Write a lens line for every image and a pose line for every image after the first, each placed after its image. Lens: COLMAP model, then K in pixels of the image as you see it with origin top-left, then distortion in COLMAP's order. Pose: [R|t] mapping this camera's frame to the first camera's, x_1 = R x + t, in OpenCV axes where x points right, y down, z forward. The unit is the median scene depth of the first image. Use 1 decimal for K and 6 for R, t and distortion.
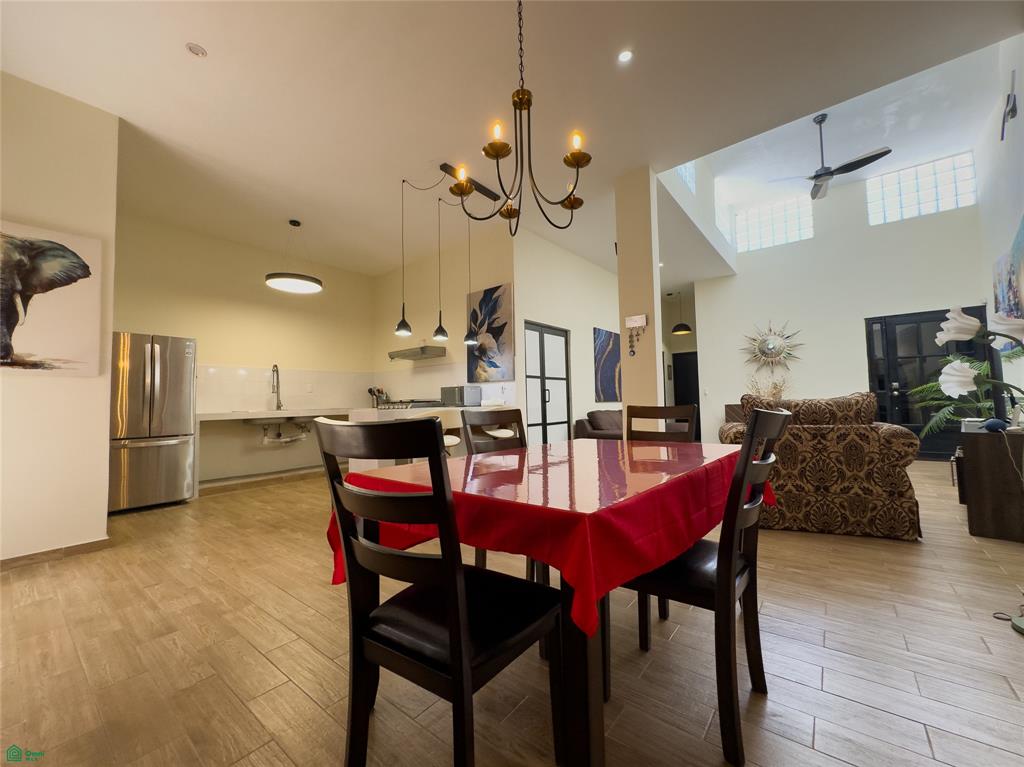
lens RADIAL K [[410.9, 0, 512.4], [0, 410.9, 381.6], [0, 0, 1]] dist [-0.002490, 0.001571]
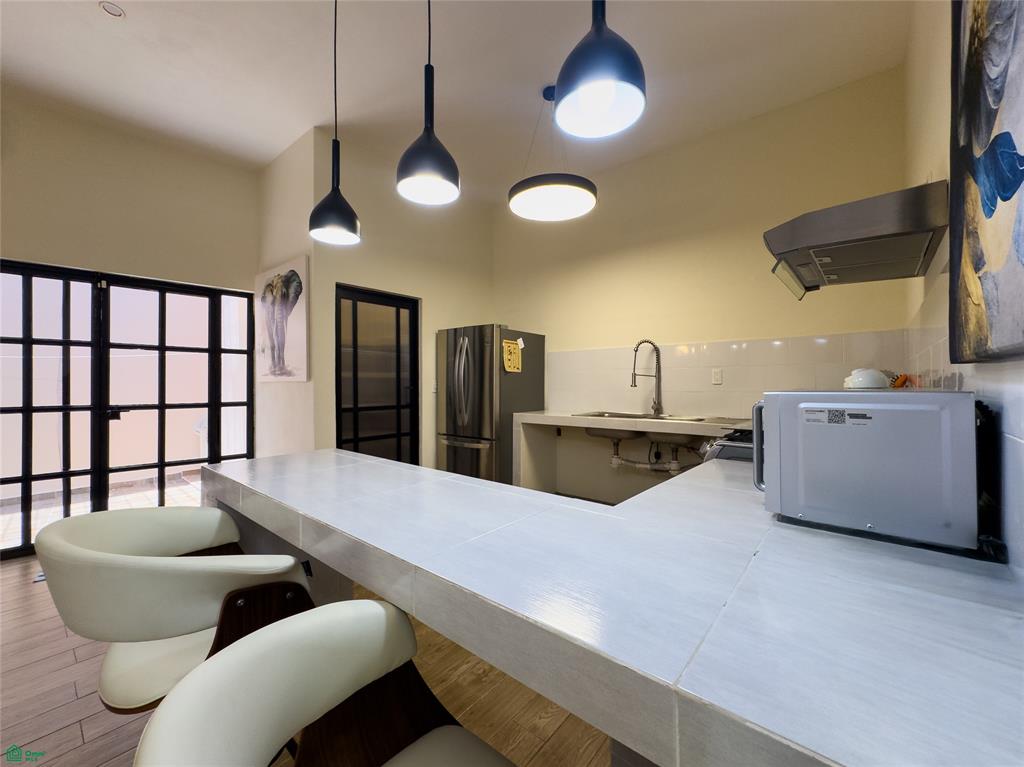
lens RADIAL K [[410.9, 0, 509.7], [0, 410.9, 381.5], [0, 0, 1]] dist [-0.002490, 0.001571]
pose [[-0.022524, 0.018499, -0.999575, 0.037791], [0.053211, 0.998434, 0.017278, -0.001248], [0.998329, -0.052800, -0.023473, 0.862030]]
